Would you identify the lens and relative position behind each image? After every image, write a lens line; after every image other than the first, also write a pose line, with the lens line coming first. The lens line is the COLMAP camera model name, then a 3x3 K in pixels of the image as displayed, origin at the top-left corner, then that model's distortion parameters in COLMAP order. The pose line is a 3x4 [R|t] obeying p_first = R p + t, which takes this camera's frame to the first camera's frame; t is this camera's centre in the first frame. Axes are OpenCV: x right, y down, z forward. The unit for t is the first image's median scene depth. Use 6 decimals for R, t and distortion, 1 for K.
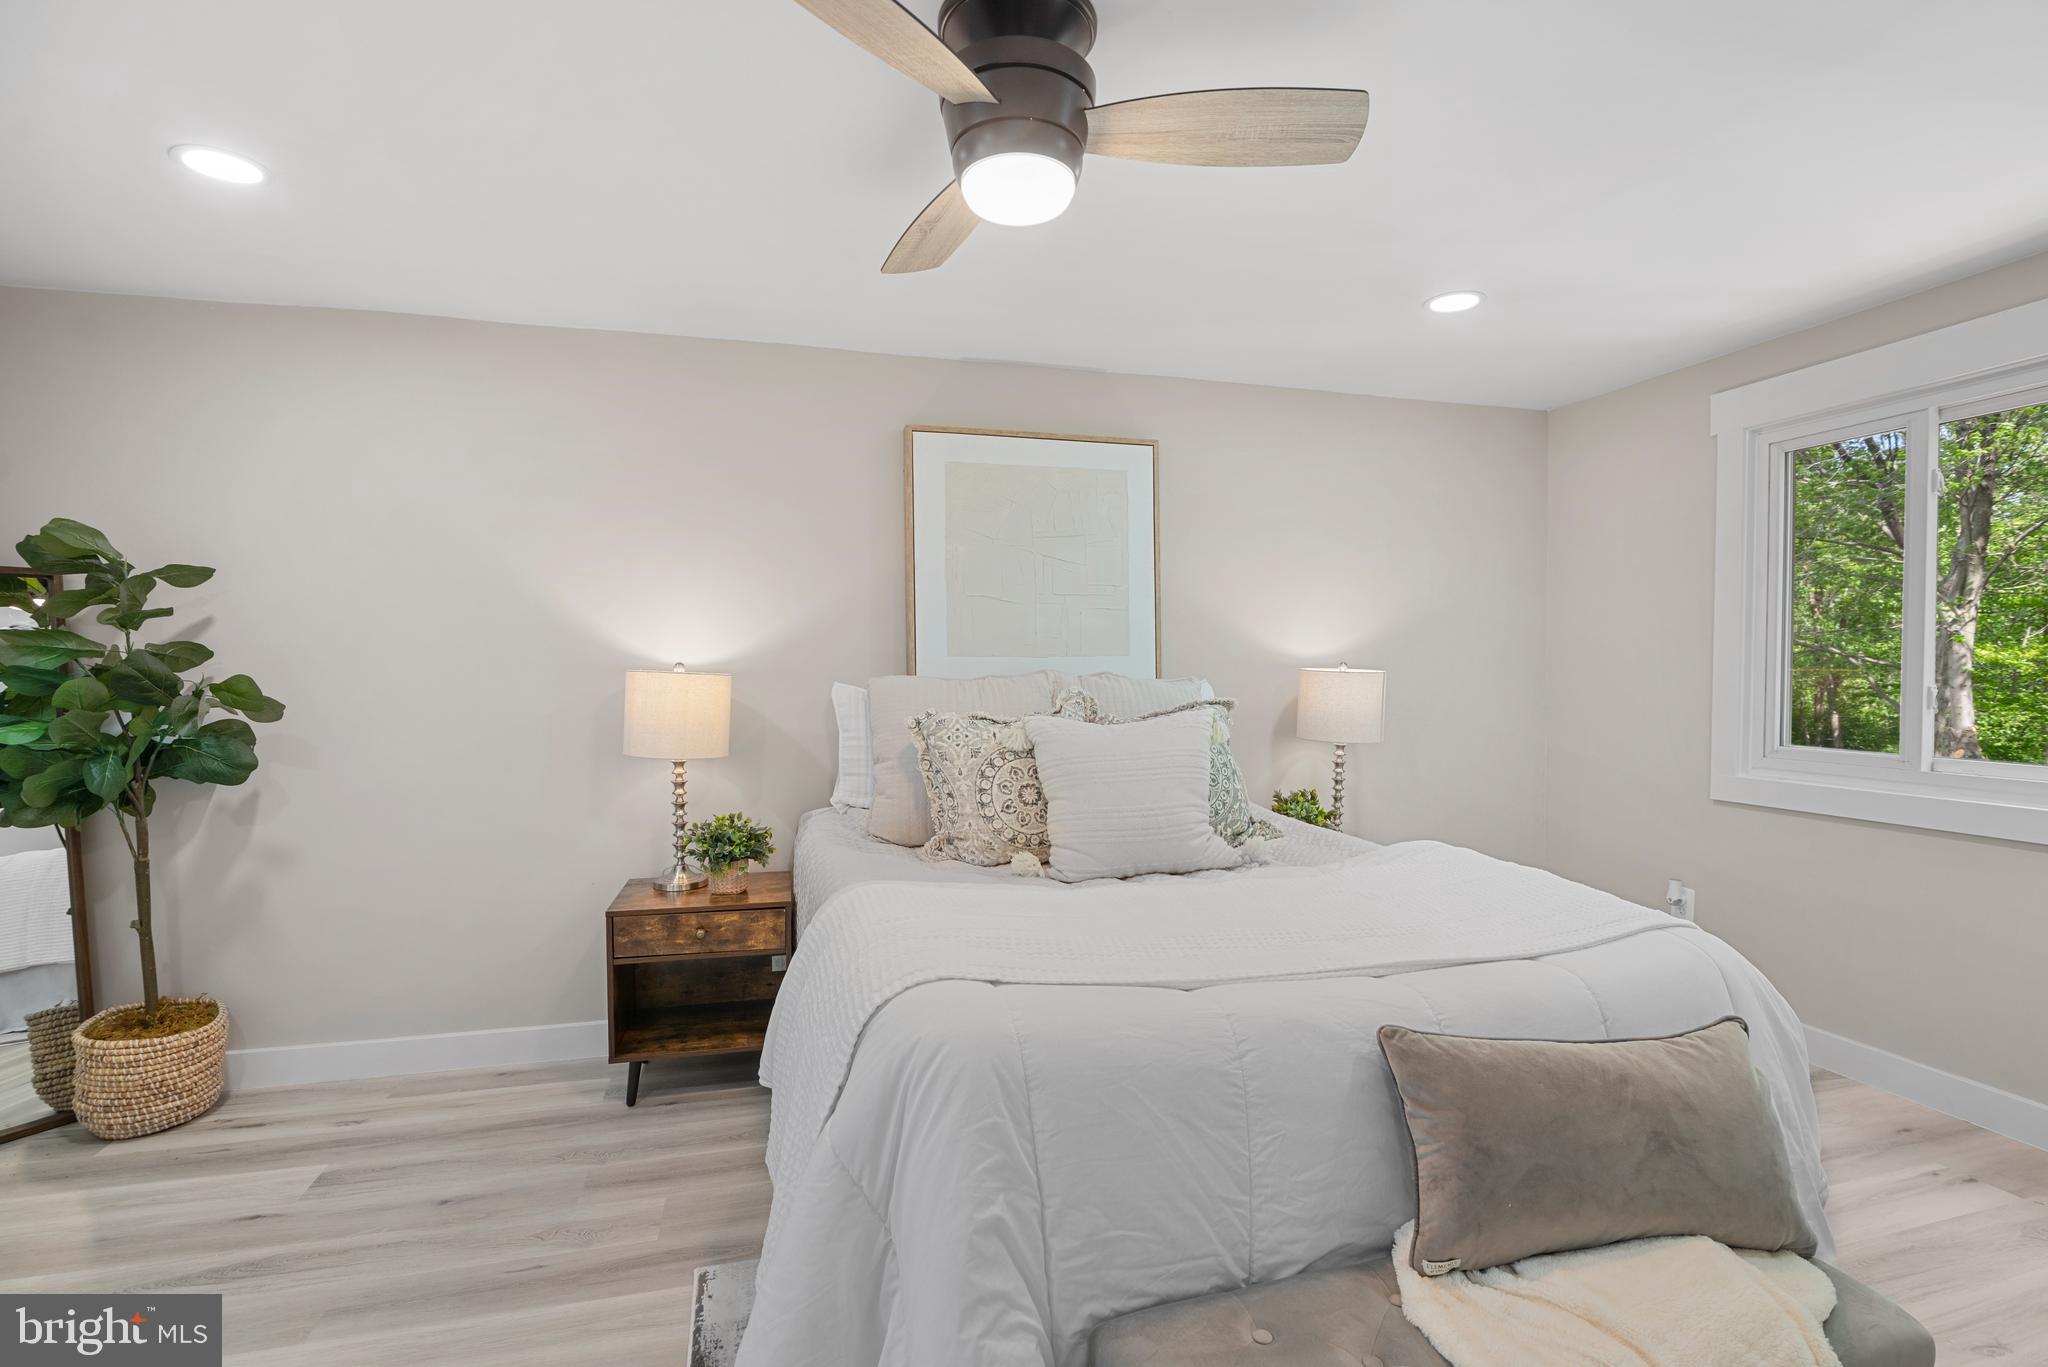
lens RADIAL K [[880.4, 0, 889.1], [0, 880.4, 702.7], [0, 0, 1]] dist [-0.011889, -0.000072]
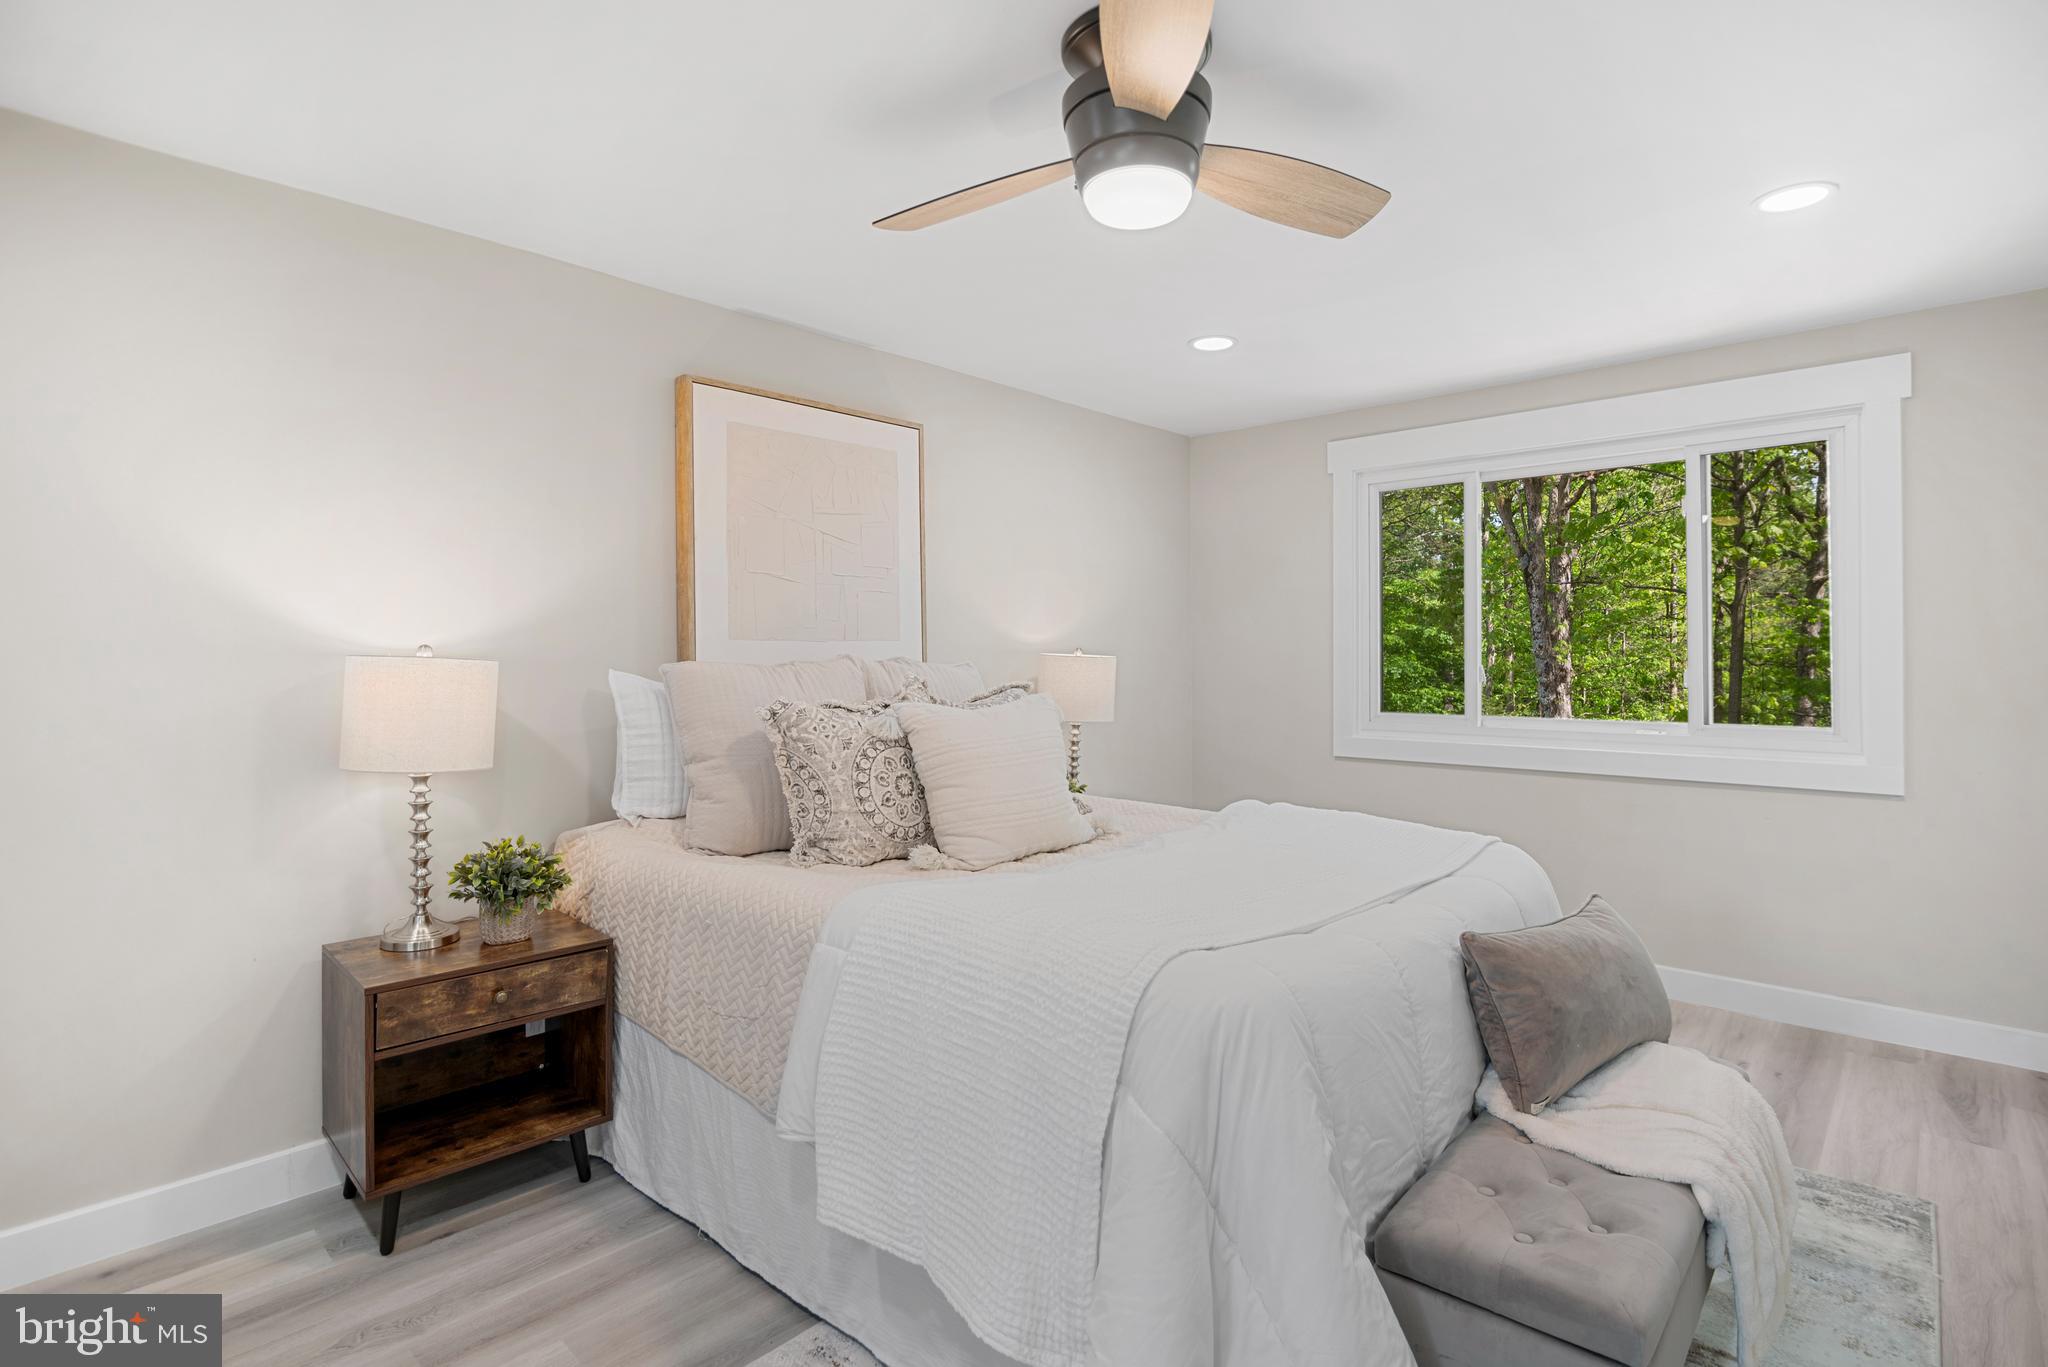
lens RADIAL K [[950.2, 0, 1012.3], [0, 950.2, 656.7], [0, 0, 1]] dist [-0.013306, 0.000660]
pose [[0.861622, -0.000753, 0.507550, -0.250644], [0.019613, 0.999301, -0.031813, 0.000499], [-0.507172, 0.037366, 0.861035, 0.051359]]
